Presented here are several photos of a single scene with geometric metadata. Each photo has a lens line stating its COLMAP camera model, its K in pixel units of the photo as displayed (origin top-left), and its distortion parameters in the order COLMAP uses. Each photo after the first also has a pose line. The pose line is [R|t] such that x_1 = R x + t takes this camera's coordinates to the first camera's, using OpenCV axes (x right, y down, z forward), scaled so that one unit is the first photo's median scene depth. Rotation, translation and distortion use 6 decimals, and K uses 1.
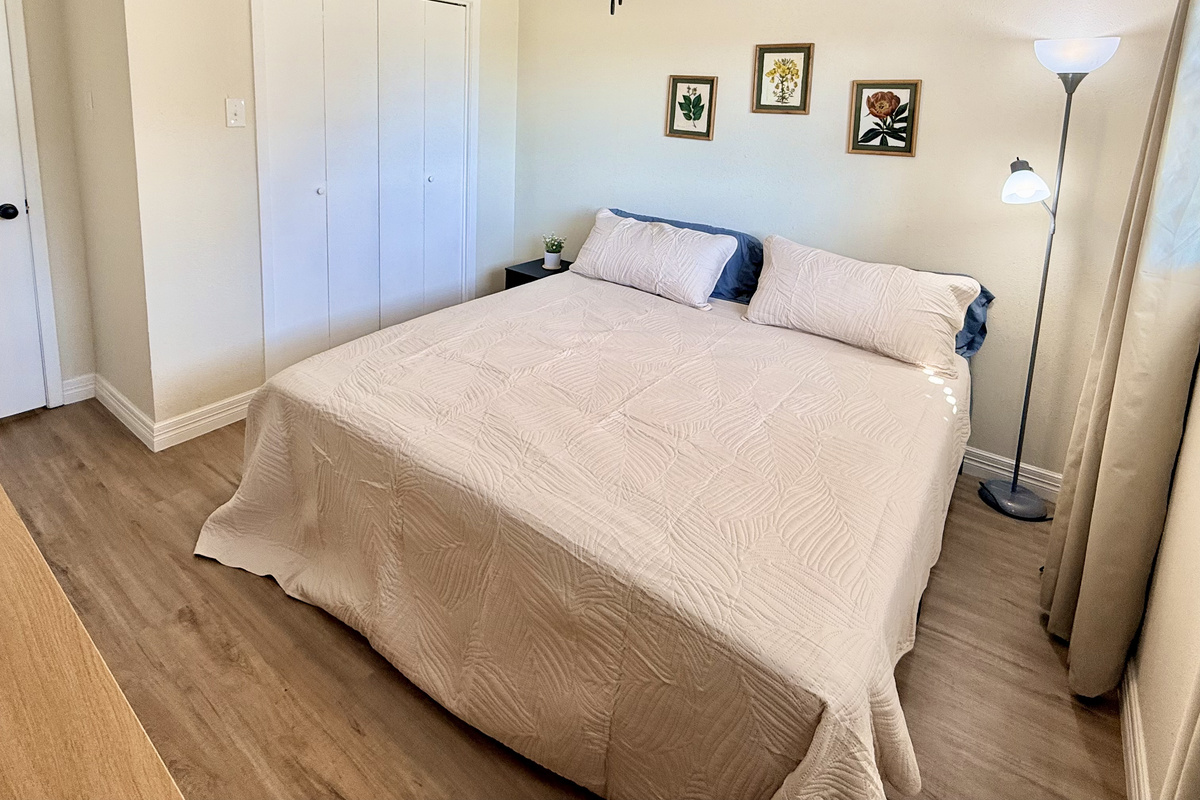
lens RADIAL K [[595.3, 0, 599.8], [0, 595.3, 336.9], [0, 0, 1]] dist [0.001980, 0.000622]
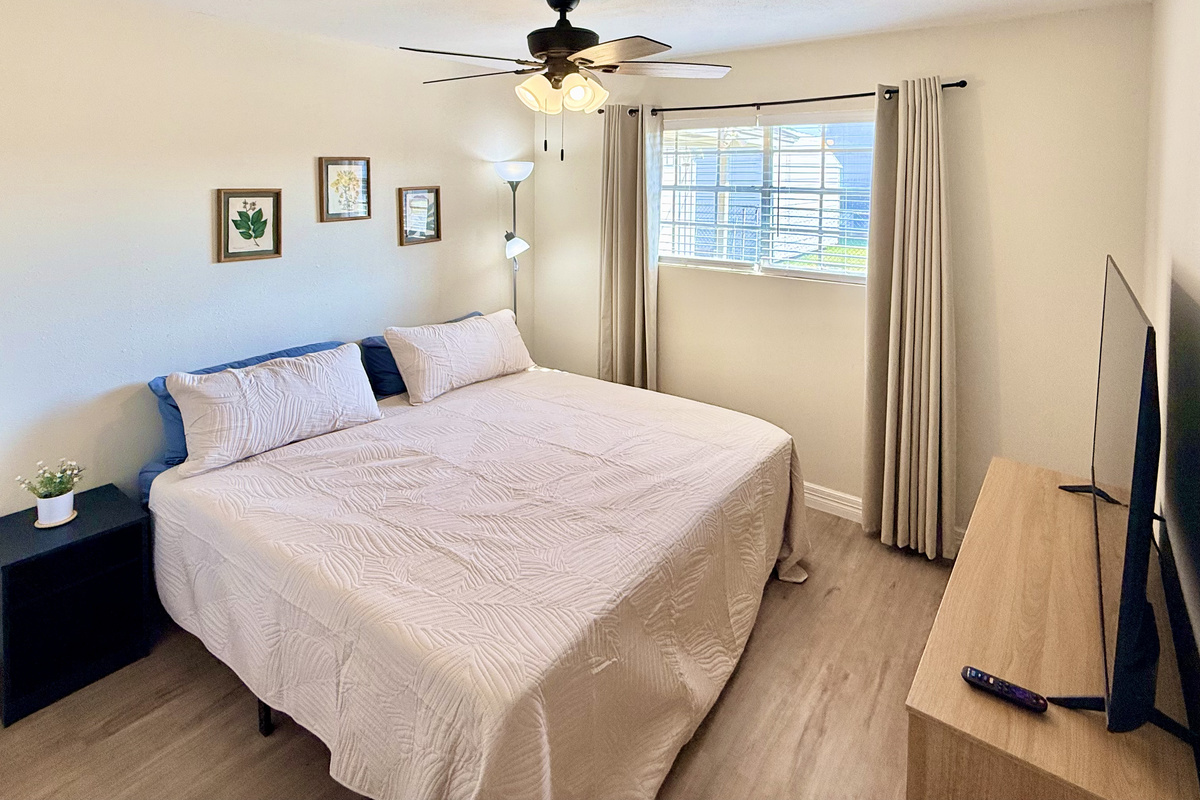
lens RADIAL K [[588.9, 0, 600.0], [0, 588.9, 400.0], [0, 0, 1]] dist [-0.001270, -0.000257]
pose [[0.022324, -0.382690, 0.923607, -0.727246], [0.383266, 0.856530, 0.345633, -0.274354], [-0.923368, 0.346272, 0.165793, 0.492943]]
